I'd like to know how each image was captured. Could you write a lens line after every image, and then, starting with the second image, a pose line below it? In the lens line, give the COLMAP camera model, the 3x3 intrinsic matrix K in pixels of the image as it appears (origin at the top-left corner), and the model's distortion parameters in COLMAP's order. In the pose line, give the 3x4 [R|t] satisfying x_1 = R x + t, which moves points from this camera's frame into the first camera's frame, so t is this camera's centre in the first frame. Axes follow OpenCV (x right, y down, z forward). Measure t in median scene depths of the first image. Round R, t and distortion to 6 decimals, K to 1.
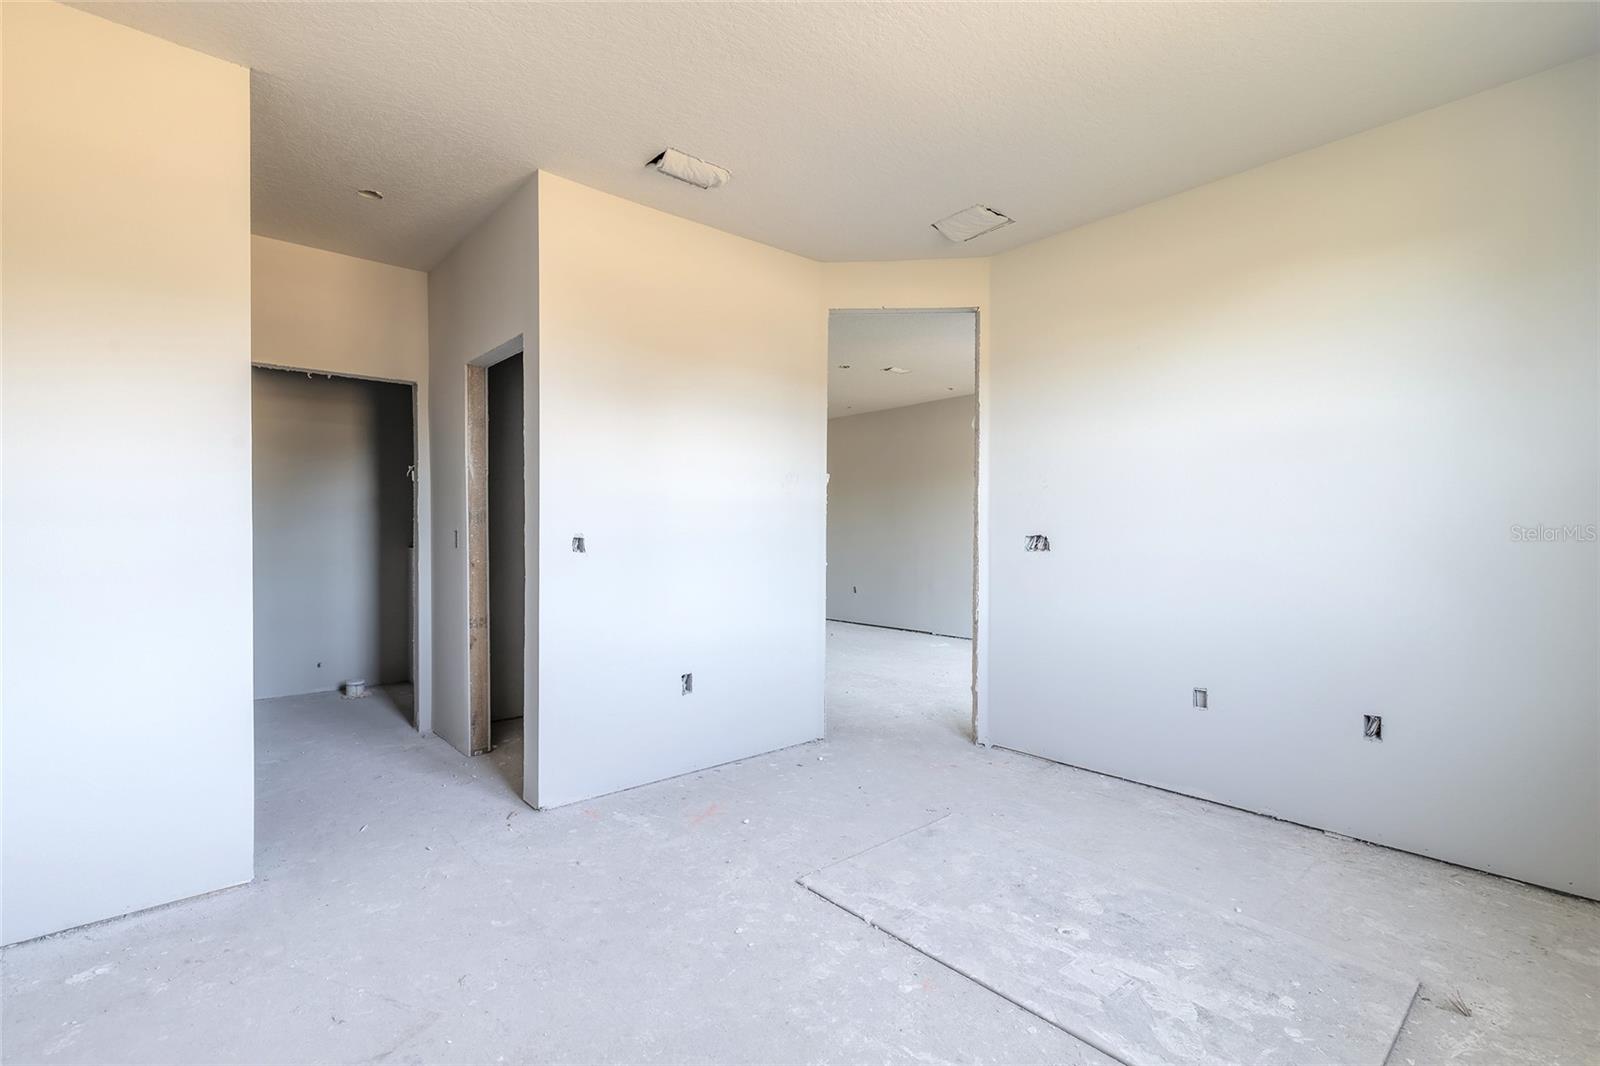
lens RADIAL K [[724.9, 0, 798.5], [0, 724.9, 537.4], [0, 0, 1]] dist [0.013532, -0.000285]
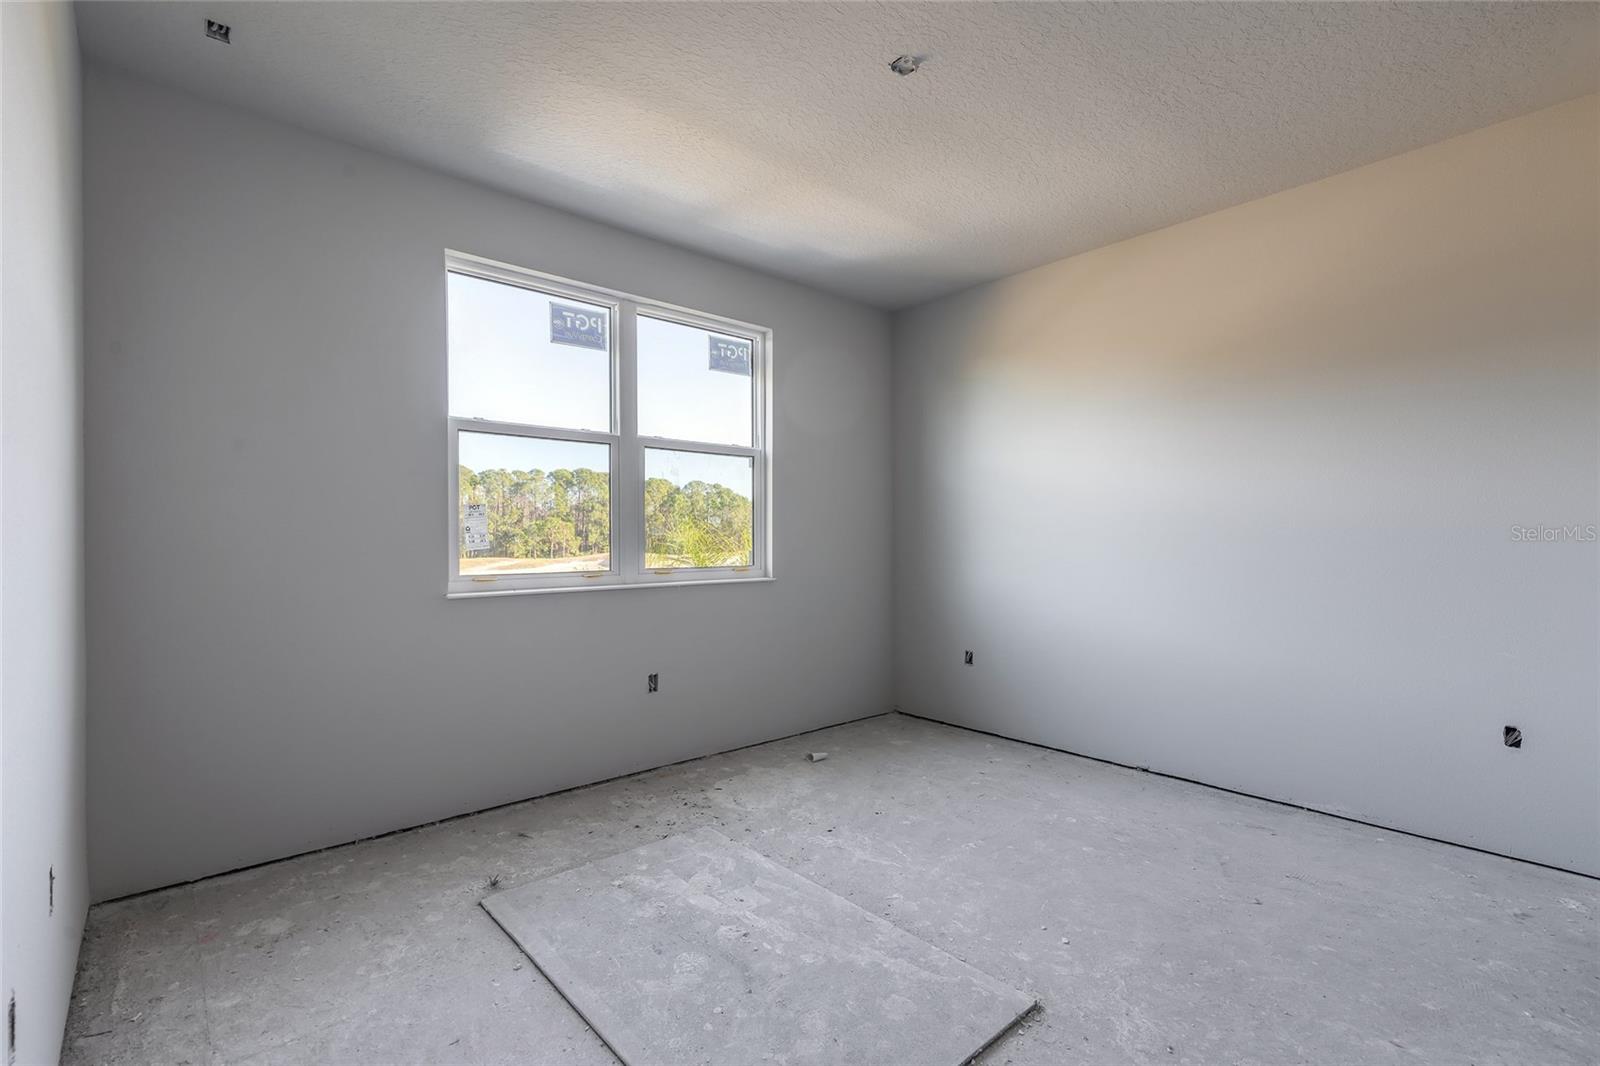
lens RADIAL K [[724.9, 0, 798.5], [0, 724.9, 537.4], [0, 0, 1]] dist [0.013532, -0.000285]
pose [[-0.999988, -0.003940, -0.002861, 0.288150], [-0.003954, 0.999981, 0.004804, -0.011349], [0.002842, 0.004815, -0.999984, 2.002304]]
